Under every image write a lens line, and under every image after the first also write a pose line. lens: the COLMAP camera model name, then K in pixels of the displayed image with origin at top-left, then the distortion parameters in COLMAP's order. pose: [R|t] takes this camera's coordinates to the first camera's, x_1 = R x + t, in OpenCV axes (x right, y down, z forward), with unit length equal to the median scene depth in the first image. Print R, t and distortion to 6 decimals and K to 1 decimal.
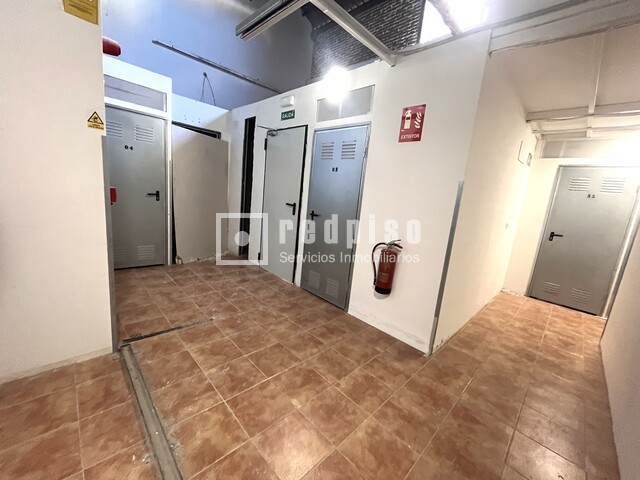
lens RADIAL K [[258.3, 0, 321.0], [0, 258.3, 238.1], [0, 0, 1]] dist [-0.002173, -0.000524]
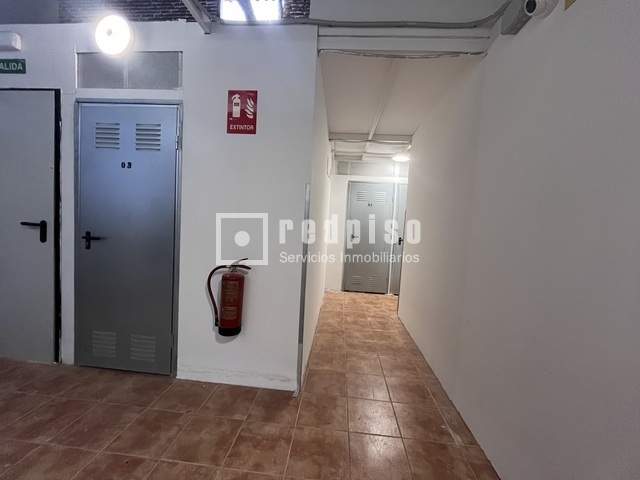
lens RADIAL K [[258.3, 0, 321.0], [0, 258.3, 238.1], [0, 0, 1]] dist [-0.002173, -0.000524]
pose [[0.755003, -0.091896, 0.649250, -0.016409], [0.134287, 0.990815, -0.015918, -0.010266], [-0.641824, 0.099204, 0.760408, 0.248586]]
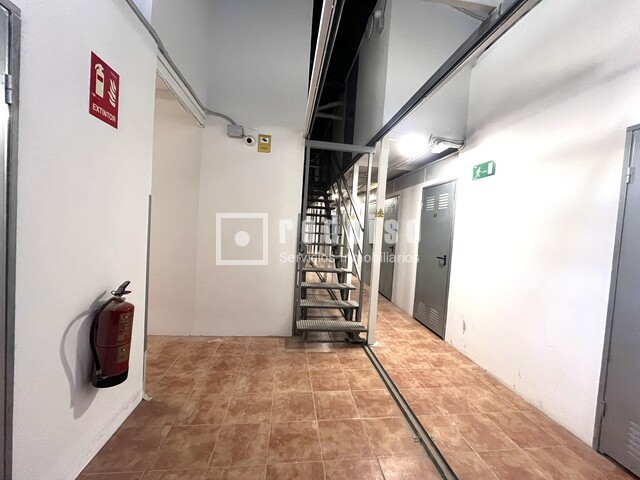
lens RADIAL K [[258.3, 0, 321.0], [0, 258.3, 238.1], [0, 0, 1]] dist [-0.002173, -0.000524]
pose [[-0.781860, -0.171286, 0.599463, -0.406949], [-0.032403, 0.971384, 0.235294, -0.245731], [-0.622611, 0.164543, -0.765036, 1.080861]]
